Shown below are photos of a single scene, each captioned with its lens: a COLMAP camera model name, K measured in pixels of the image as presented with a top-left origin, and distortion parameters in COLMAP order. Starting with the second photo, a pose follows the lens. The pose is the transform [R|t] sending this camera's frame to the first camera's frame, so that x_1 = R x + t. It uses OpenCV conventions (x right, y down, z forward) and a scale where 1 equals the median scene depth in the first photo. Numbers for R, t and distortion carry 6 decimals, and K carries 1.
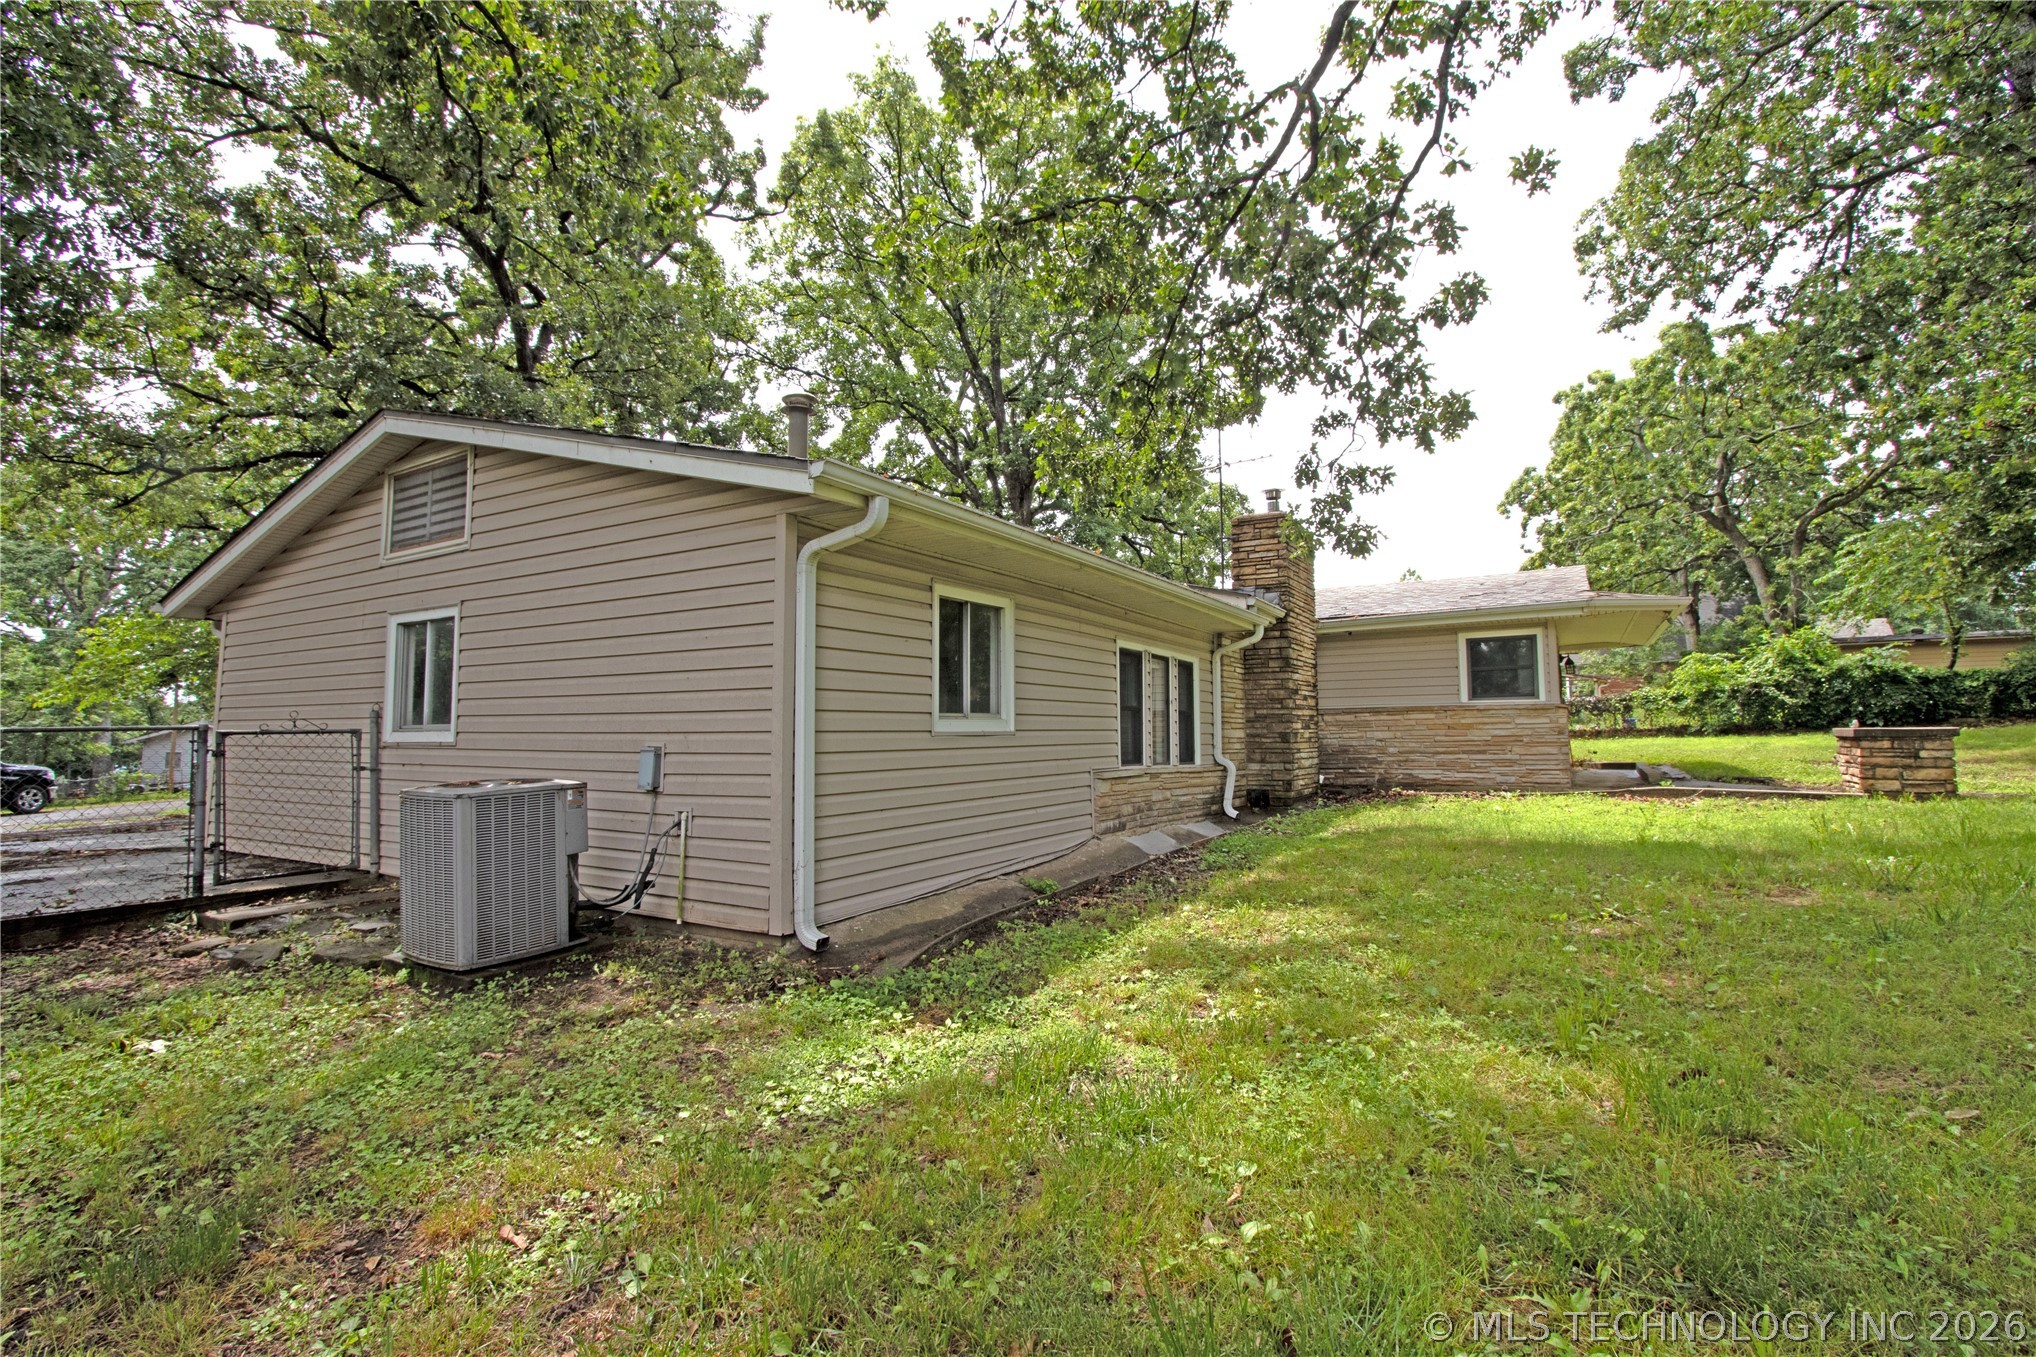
lens RADIAL K [[952.4, 0, 1024.8], [0, 952.4, 679.2], [0, 0, 1]] dist [-0.019806, 0.004564]
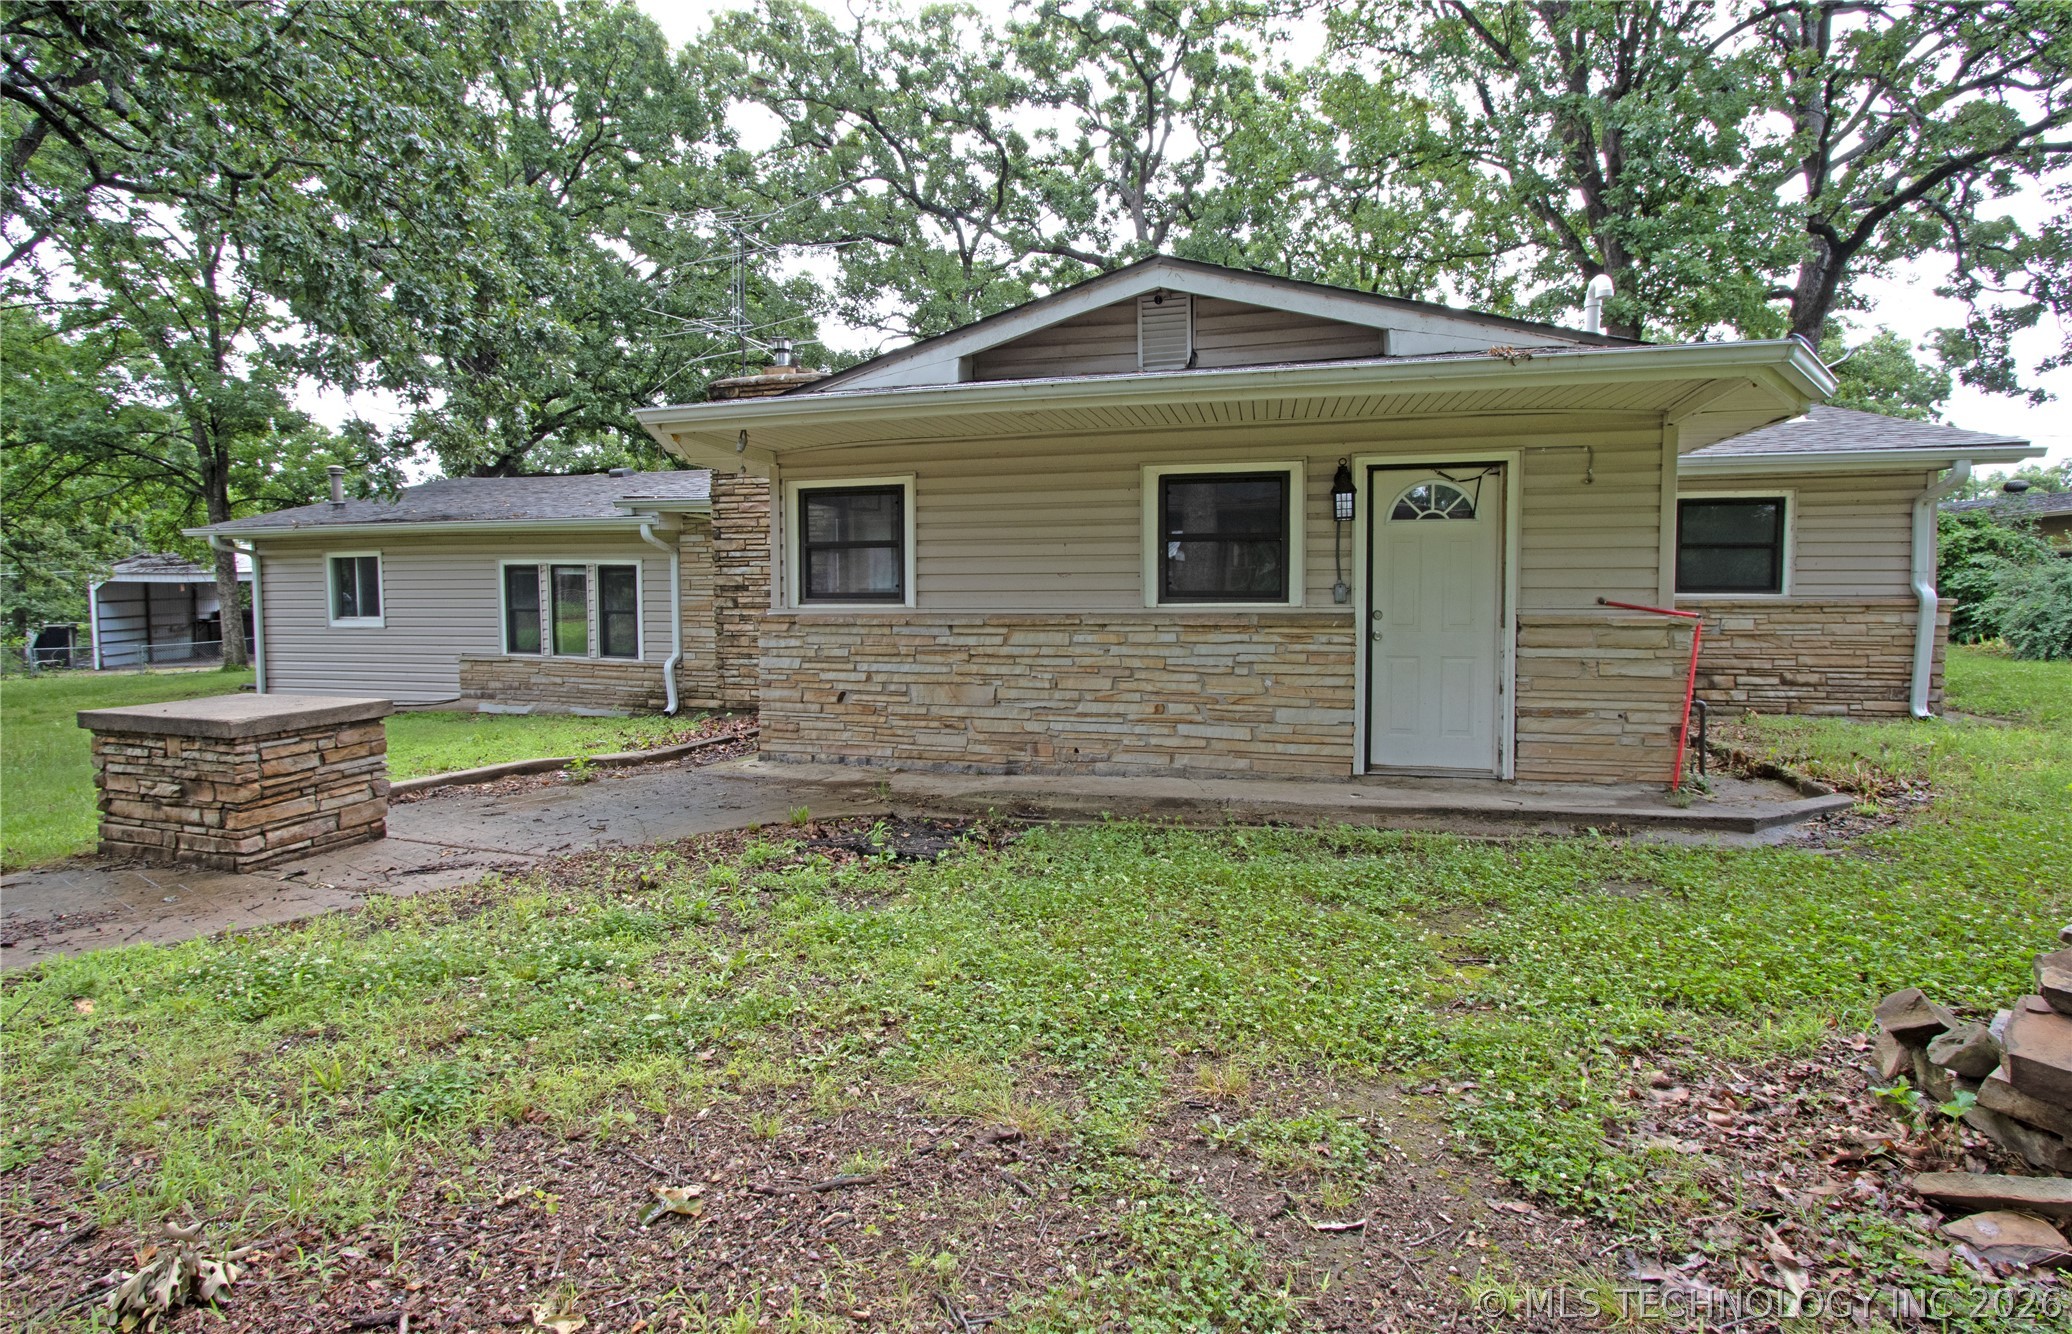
lens RADIAL K [[986.4, 0, 1030.6], [0, 986.4, 650.7], [0, 0, 1]] dist [-0.016220, 0.000271]
pose [[0.236380, 0.073918, -0.968845, 1.909138], [0.062620, 0.993871, 0.091105, 0.006946], [0.969641, -0.082204, 0.230303, 1.634617]]
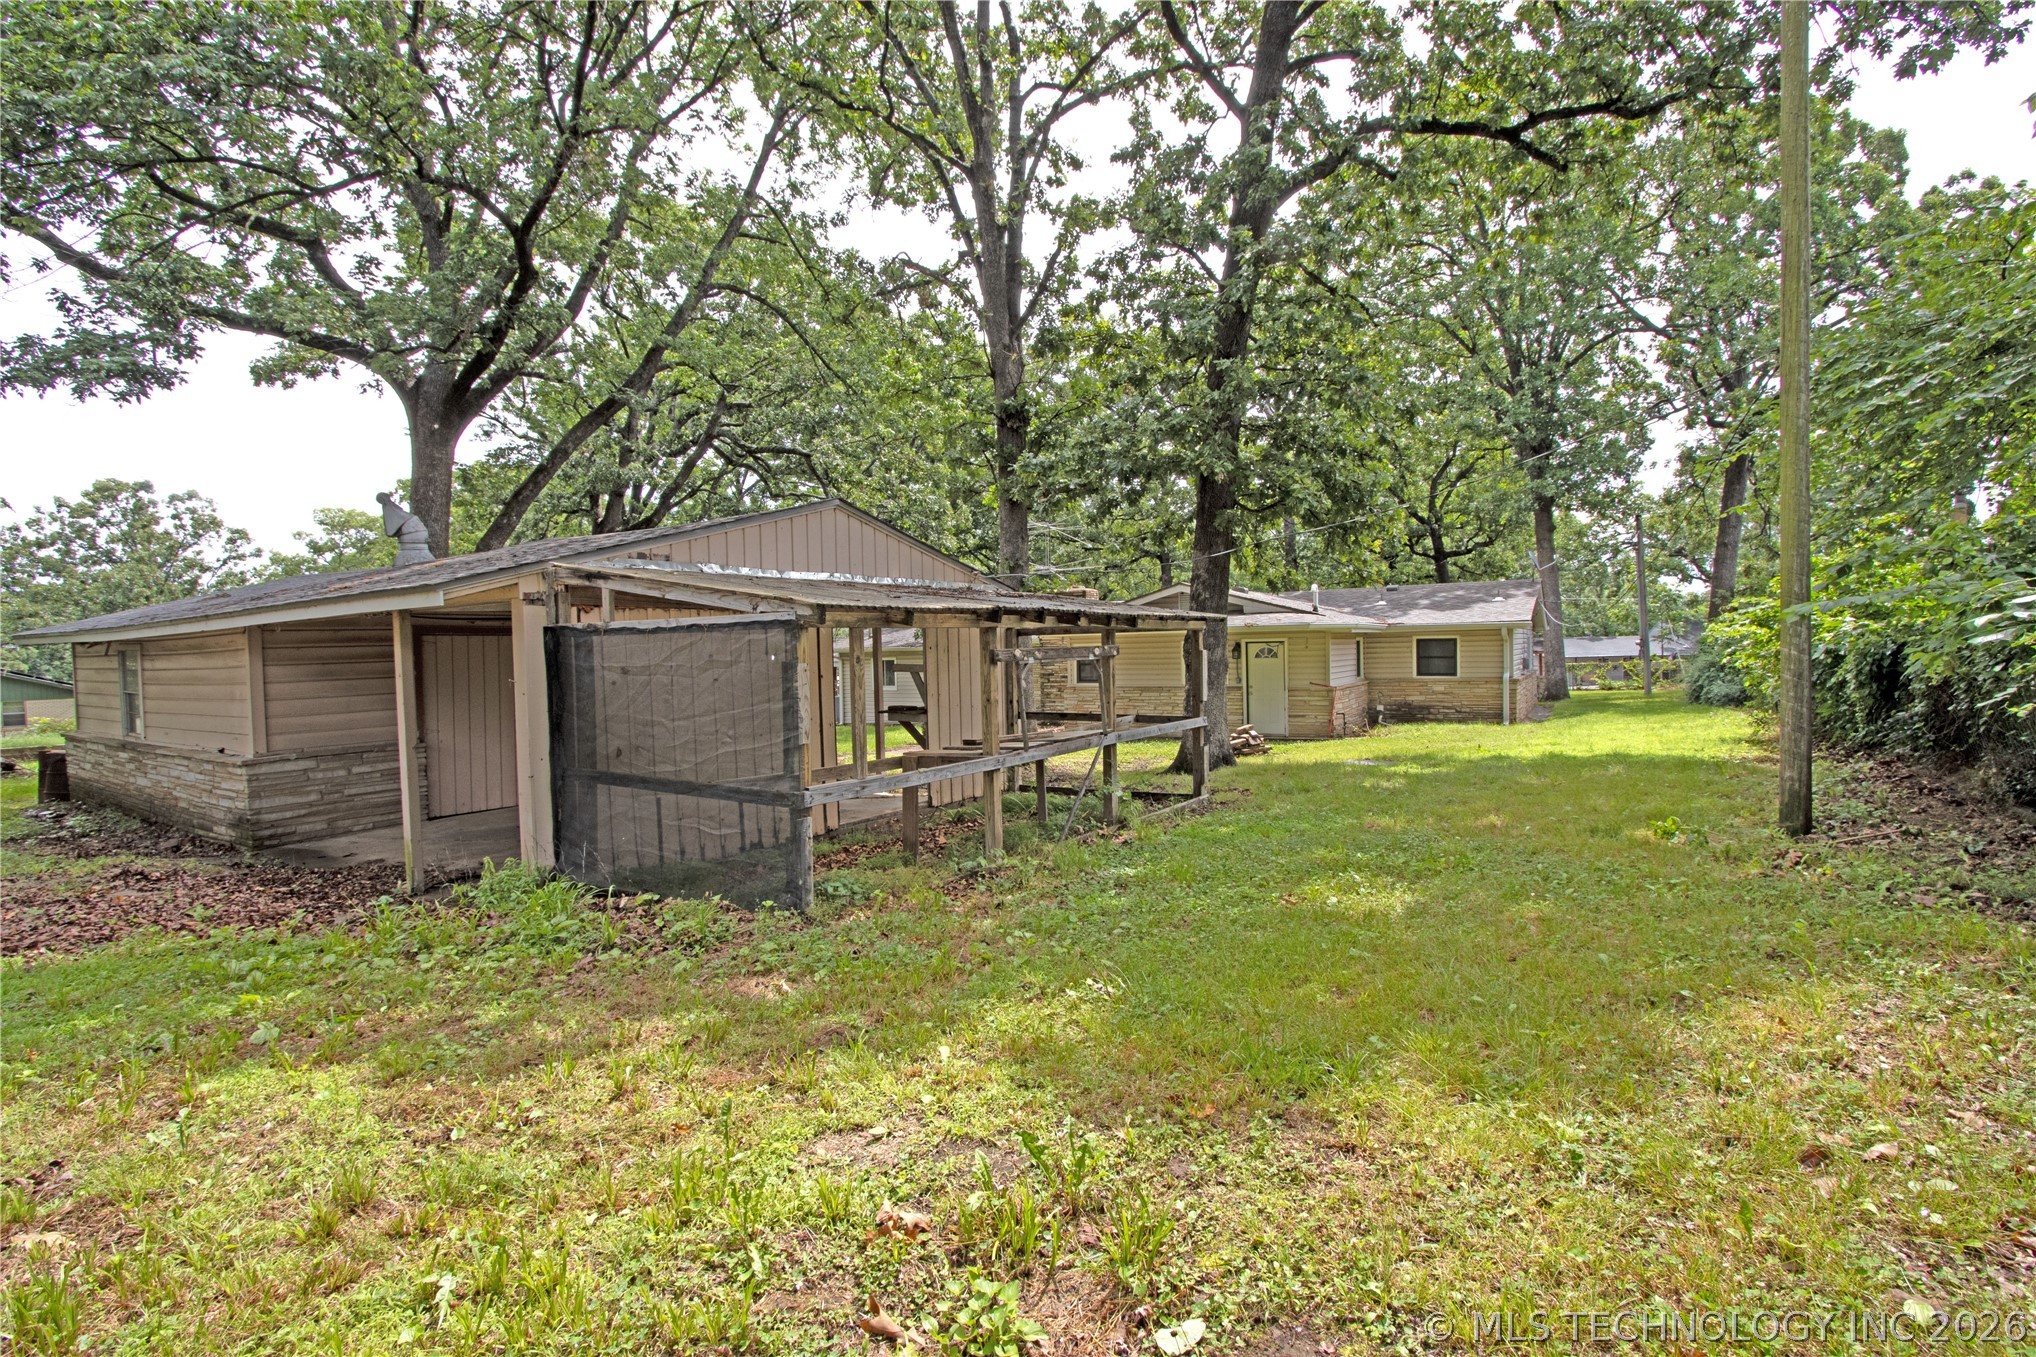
lens RADIAL K [[952.4, 0, 1017.6], [0, 952.4, 673.7], [0, 0, 1]] dist [-0.019806, 0.004564]
pose [[-0.033683, 0.037003, -0.998747, 3.808838], [0.082860, 0.995977, 0.034106, -0.107980], [0.995992, -0.081608, -0.036614, 1.569820]]
